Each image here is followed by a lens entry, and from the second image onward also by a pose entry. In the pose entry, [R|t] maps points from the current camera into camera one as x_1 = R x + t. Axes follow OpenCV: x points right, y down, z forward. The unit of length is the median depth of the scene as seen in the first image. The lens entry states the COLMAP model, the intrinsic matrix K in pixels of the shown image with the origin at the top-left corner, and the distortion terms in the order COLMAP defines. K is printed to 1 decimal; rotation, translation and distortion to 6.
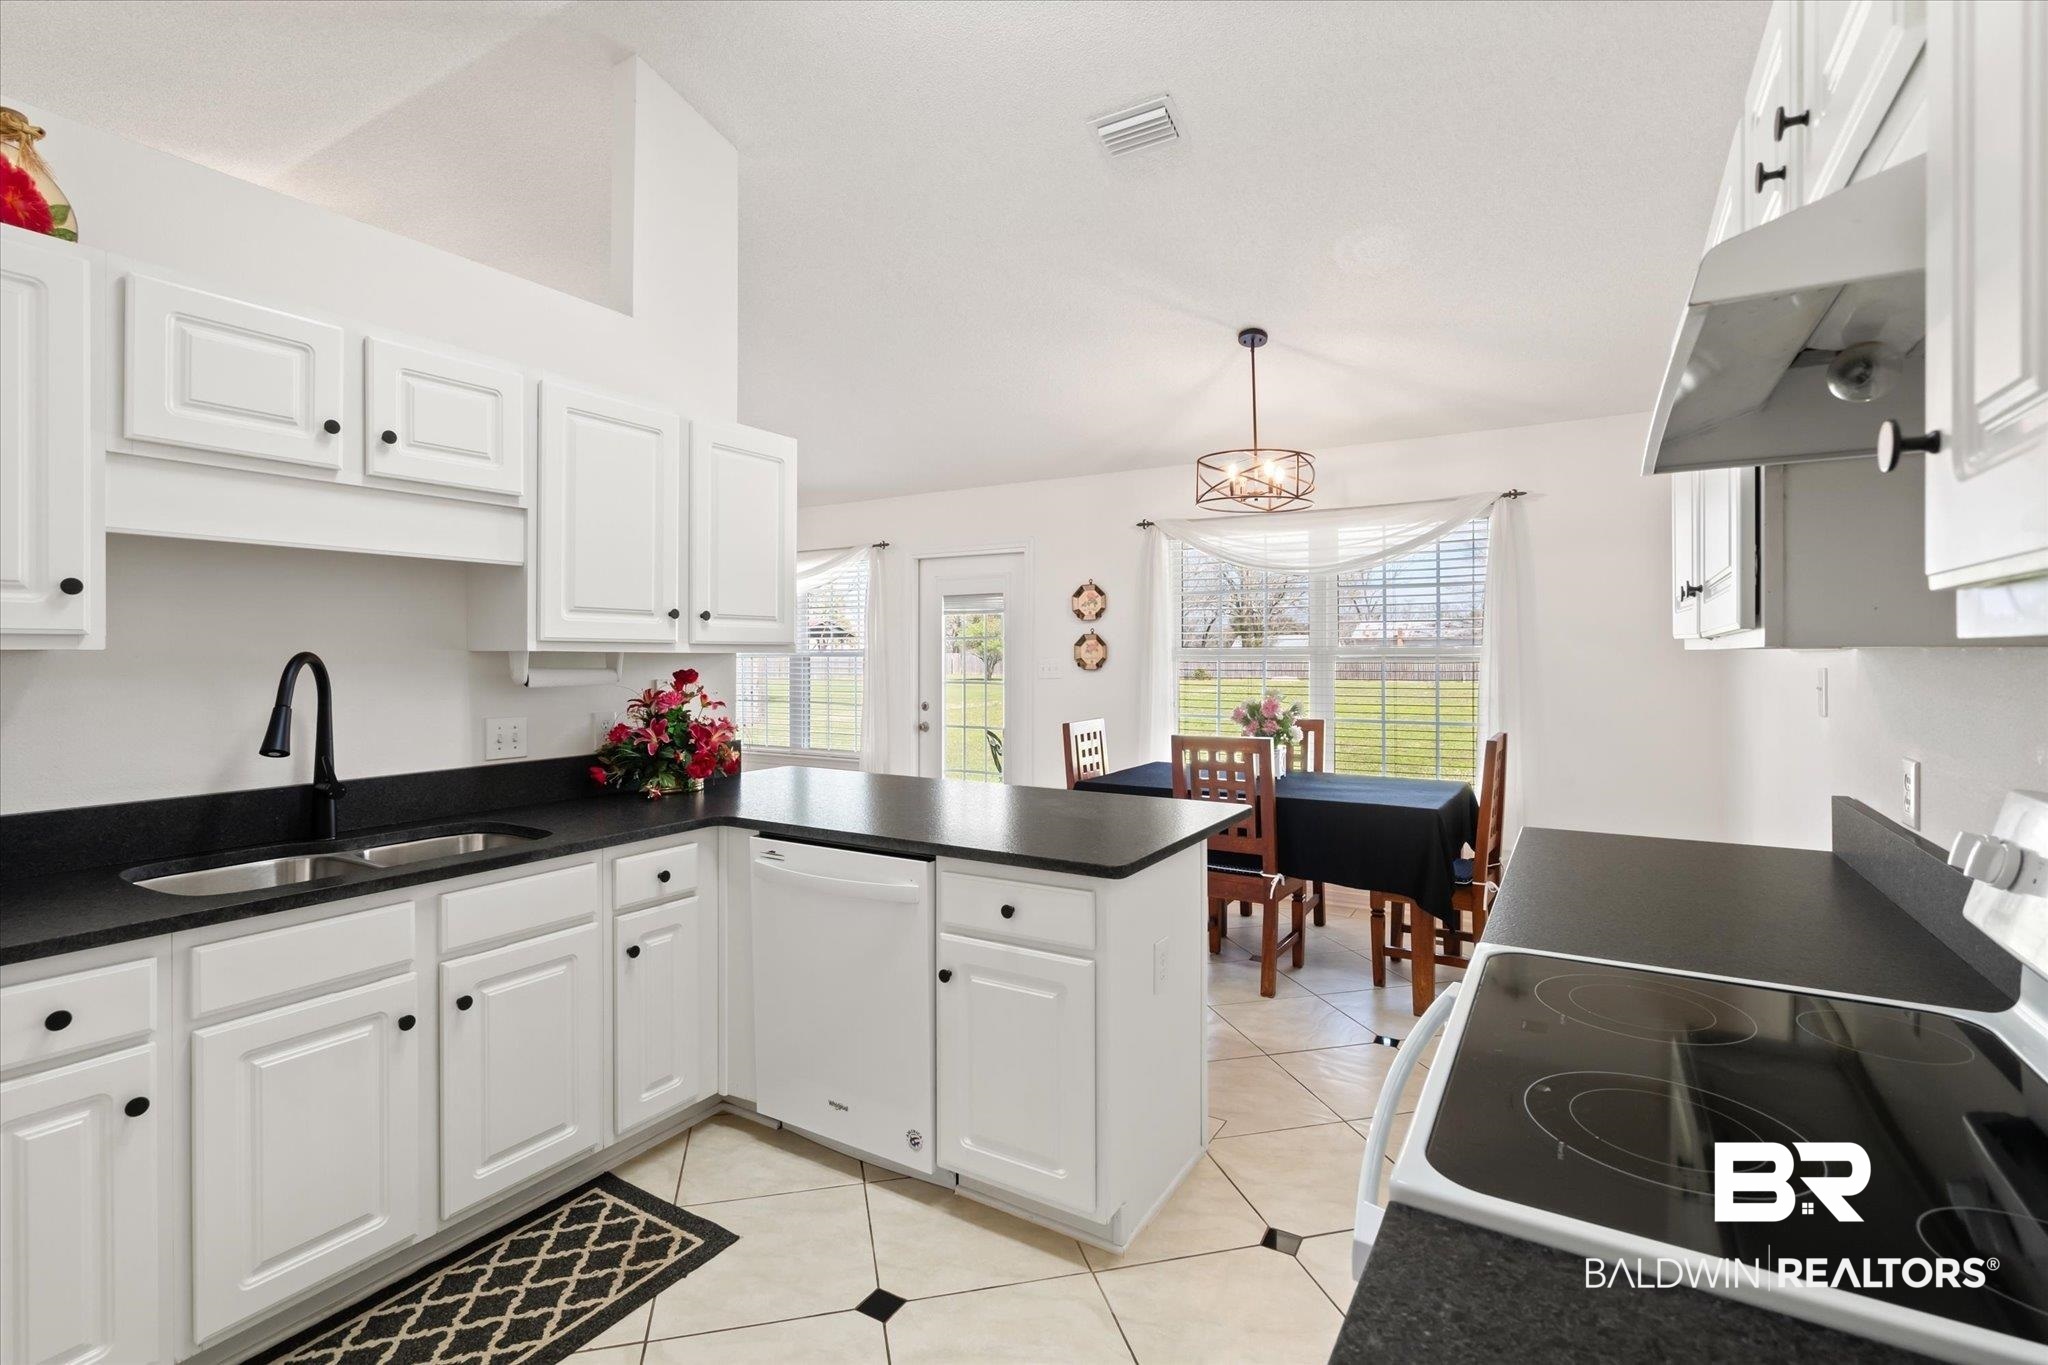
lens RADIAL K [[944.8, 0, 1008.0], [0, 944.8, 644.0], [0, 0, 1]] dist [-0.001561, 0.000888]
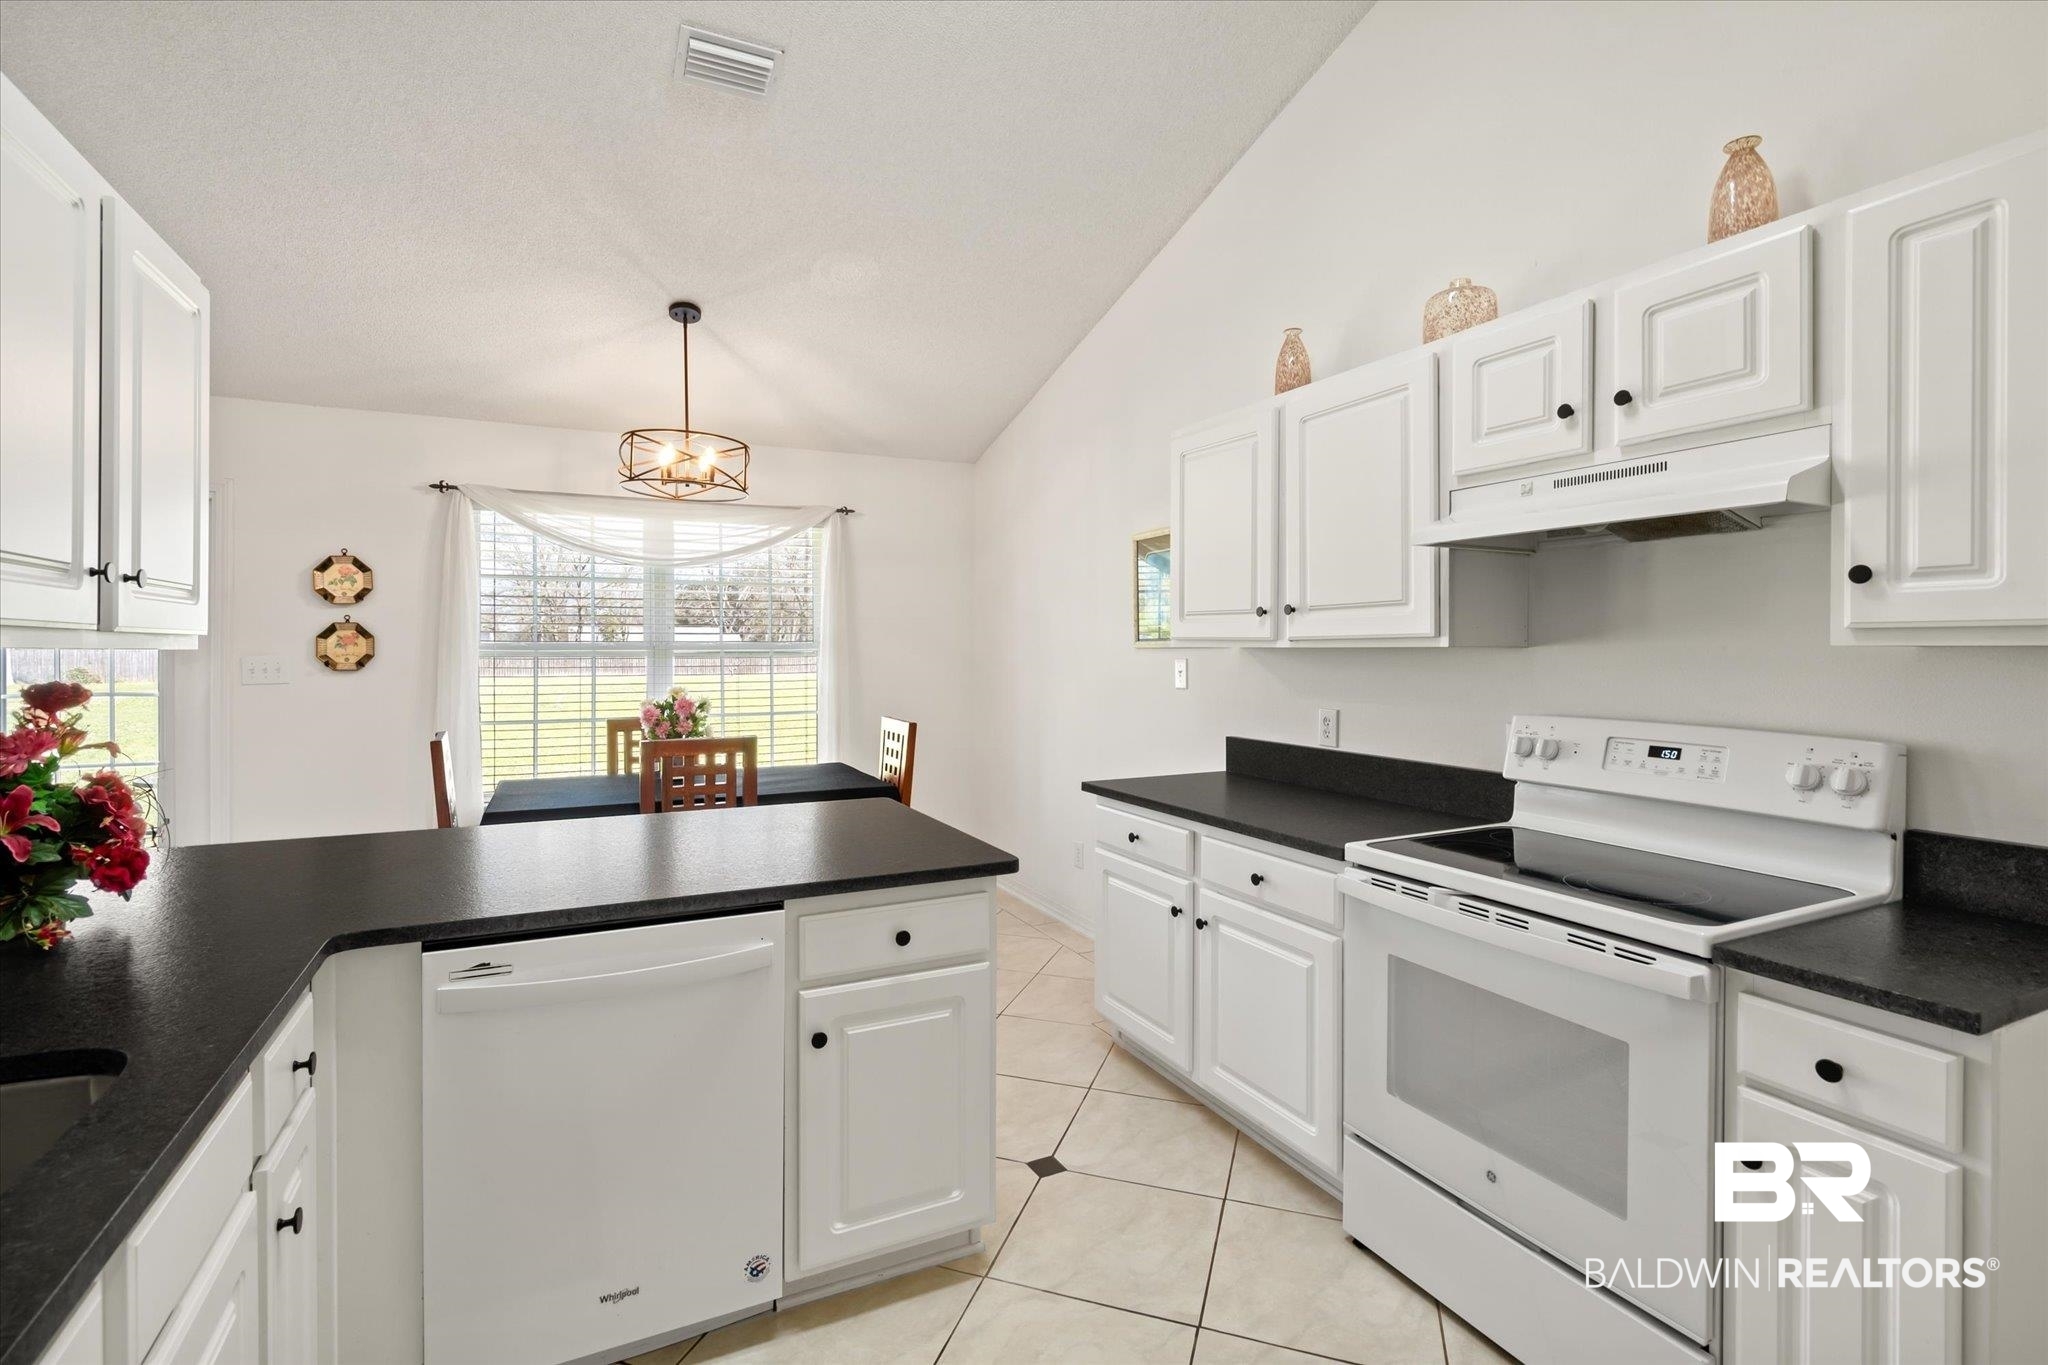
lens RADIAL K [[944.8, 0, 1008.0], [0, 944.8, 644.0], [0, 0, 1]] dist [-0.001561, 0.000888]
pose [[0.538232, 0.003438, 0.842790, -0.357805], [-0.008775, 0.999960, 0.001524, 0.000957], [-0.842751, -0.008216, 0.538240, 0.222178]]
